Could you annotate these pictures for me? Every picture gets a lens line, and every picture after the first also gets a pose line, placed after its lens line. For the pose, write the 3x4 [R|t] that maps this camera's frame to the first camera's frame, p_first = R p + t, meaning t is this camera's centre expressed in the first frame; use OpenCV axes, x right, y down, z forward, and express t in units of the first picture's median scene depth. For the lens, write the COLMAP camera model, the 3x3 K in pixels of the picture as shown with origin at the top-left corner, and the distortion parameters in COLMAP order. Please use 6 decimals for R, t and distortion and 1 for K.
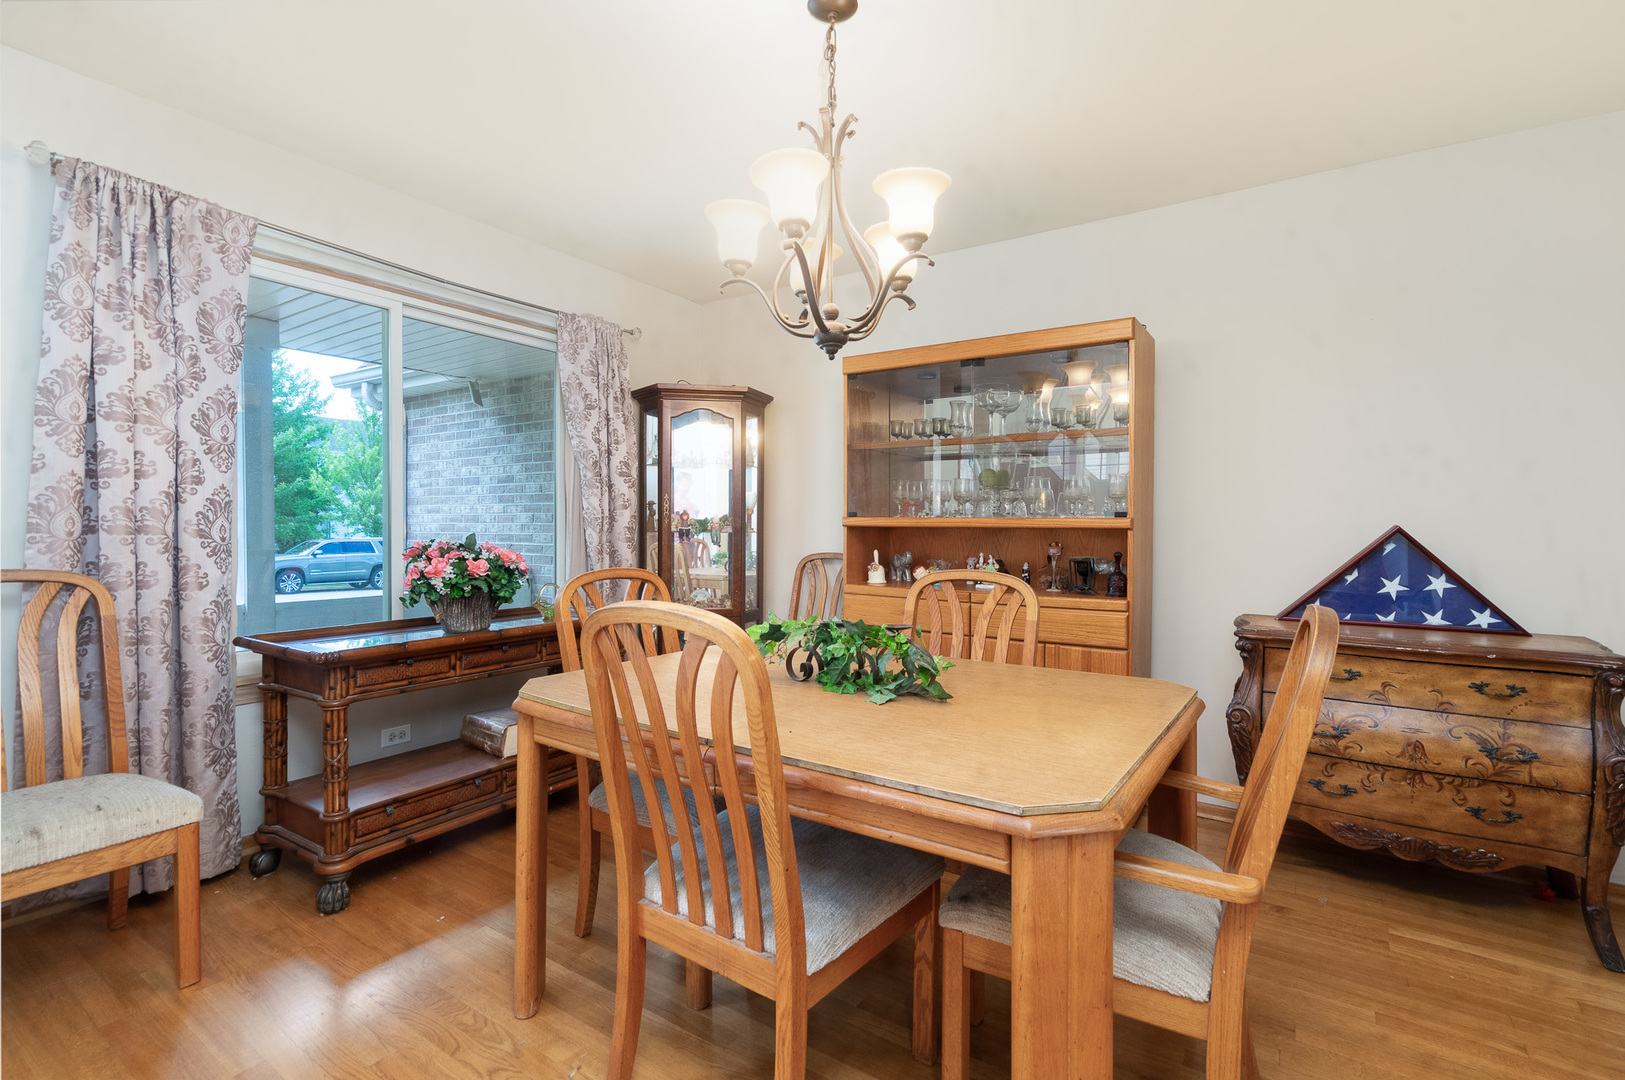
lens RADIAL K [[742.6, 0, 812.8], [0, 742.6, 540.8], [0, 0, 1]] dist [-0.004454, -0.000490]
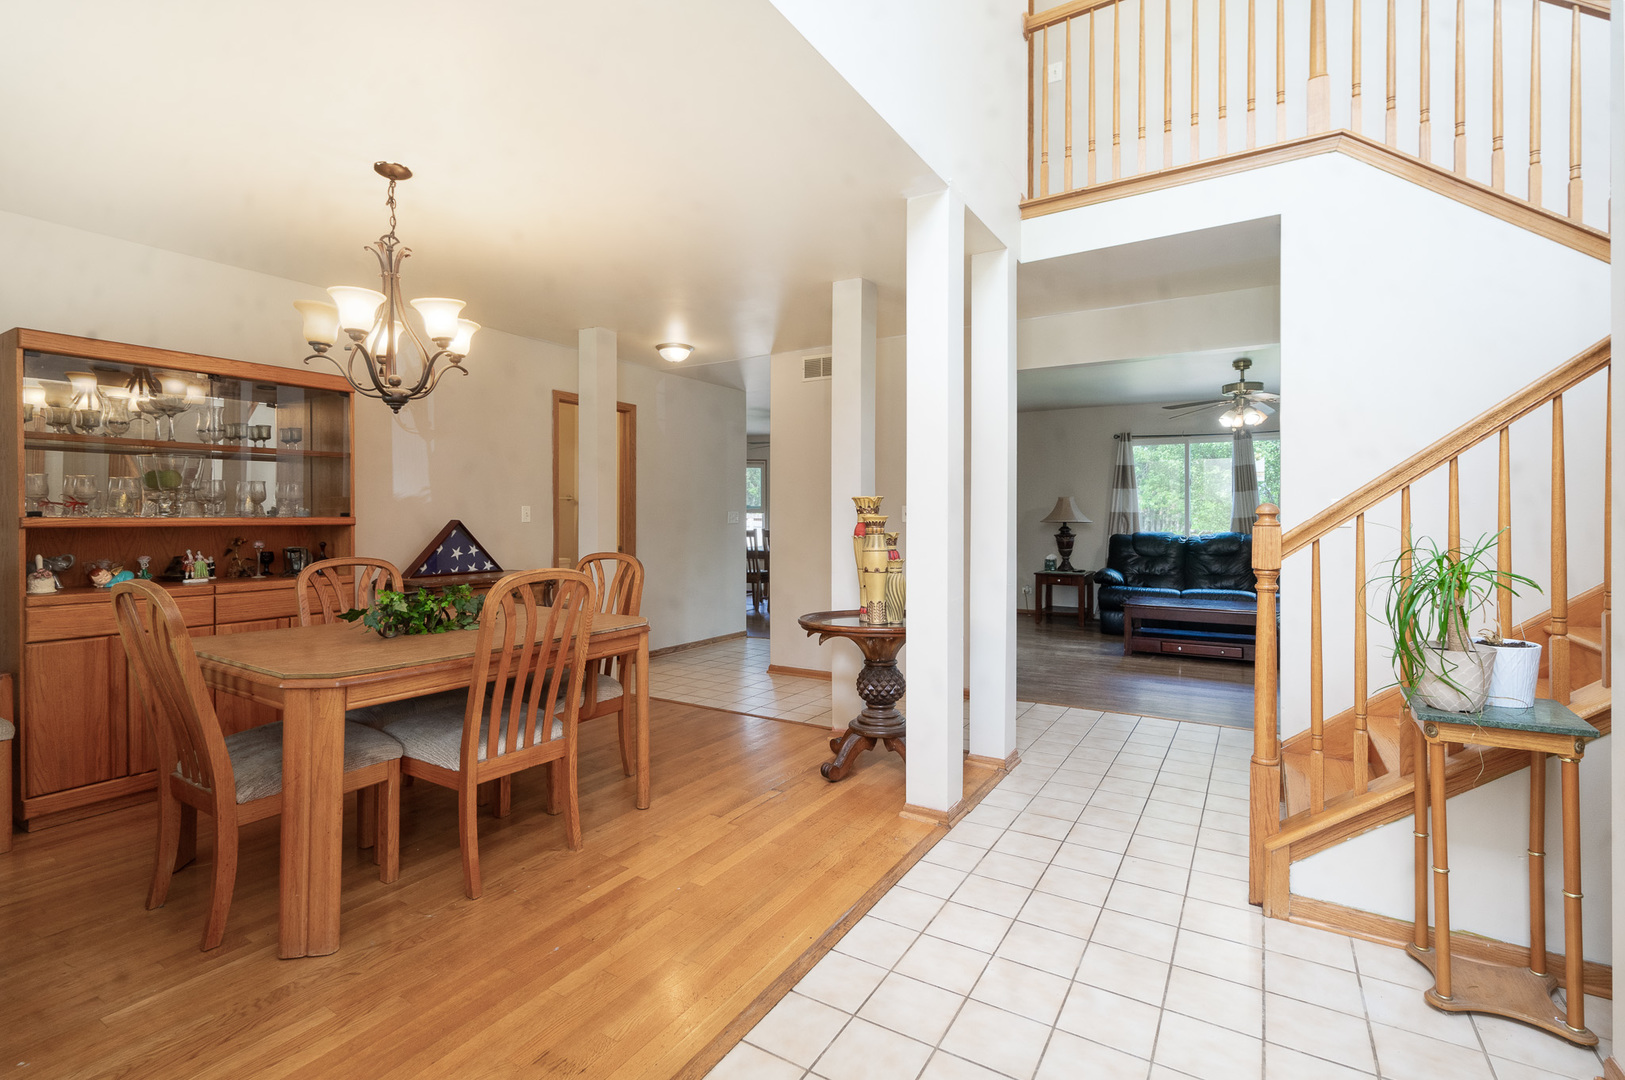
lens RADIAL K [[742.6, 0, 810.5], [0, 742.6, 524.5], [0, 0, 1]] dist [-0.004454, -0.000490]
pose [[-0.055696, -0.014083, 0.998348, -1.183108], [0.027584, 0.999497, 0.015638, -0.016472], [-0.998067, 0.028409, -0.055279, 0.202731]]
